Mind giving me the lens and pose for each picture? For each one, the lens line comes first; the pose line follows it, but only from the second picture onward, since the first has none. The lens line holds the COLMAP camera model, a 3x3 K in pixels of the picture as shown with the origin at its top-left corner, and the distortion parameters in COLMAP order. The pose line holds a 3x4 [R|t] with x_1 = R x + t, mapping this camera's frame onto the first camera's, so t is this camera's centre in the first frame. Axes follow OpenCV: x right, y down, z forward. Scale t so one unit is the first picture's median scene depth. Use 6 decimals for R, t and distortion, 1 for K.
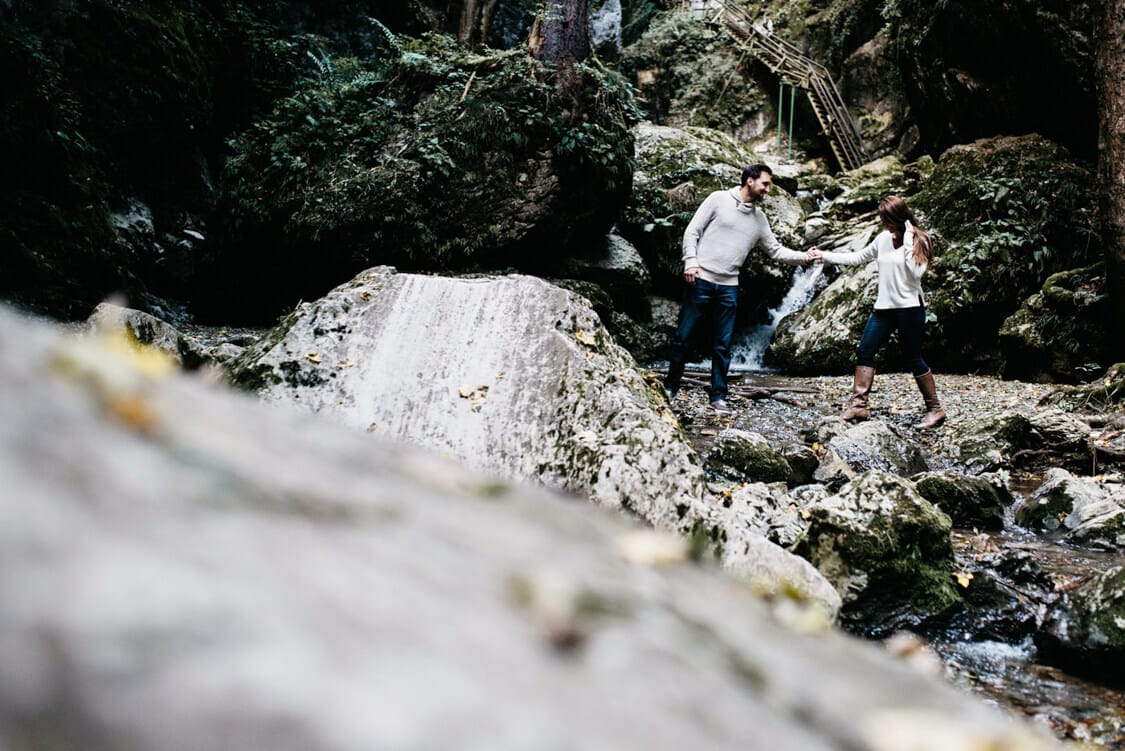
lens RADIAL K [[1138.6, 0, 564.7], [0, 1138.6, 373.5], [0, 0, 1]] dist [-0.060373, 0.000000]
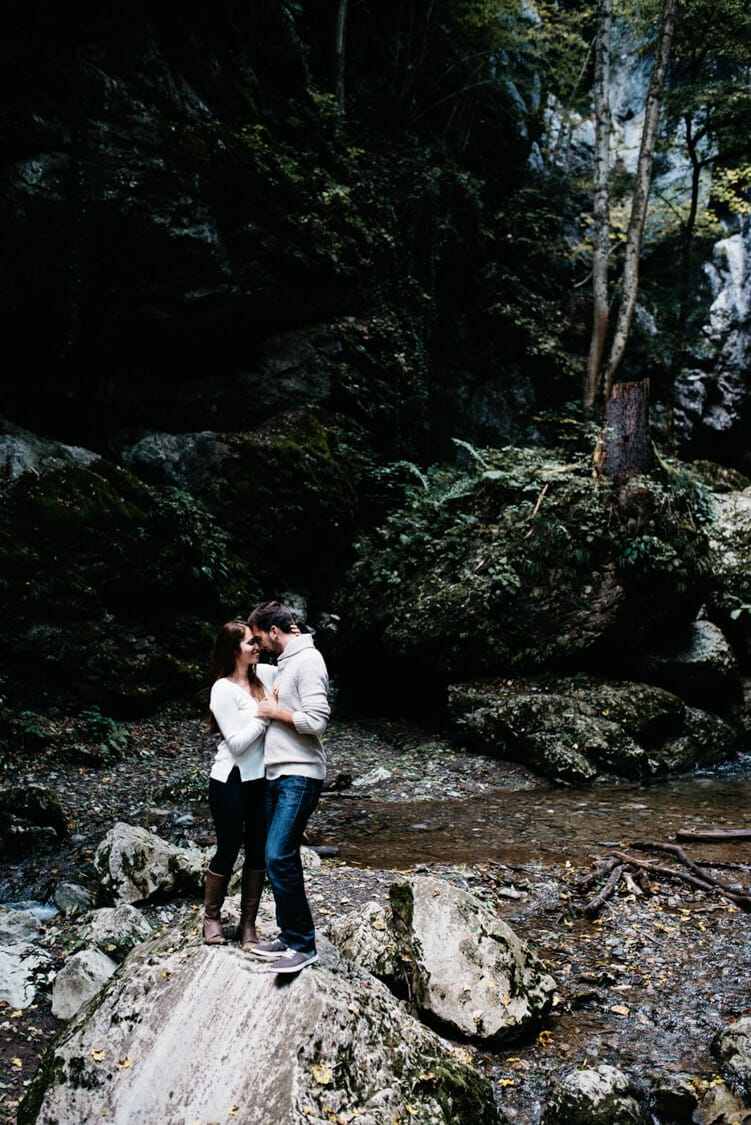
lens RADIAL K [[994.2, 0, 387.7], [0, 994.2, 600.8], [0, 0, 1]] dist [-0.050075, 0.029722]
pose [[0.918376, -0.027620, -0.394744, 0.154947], [0.026665, 0.999613, -0.007906, -0.159754], [0.394810, -0.003265, 0.918757, 0.084179]]
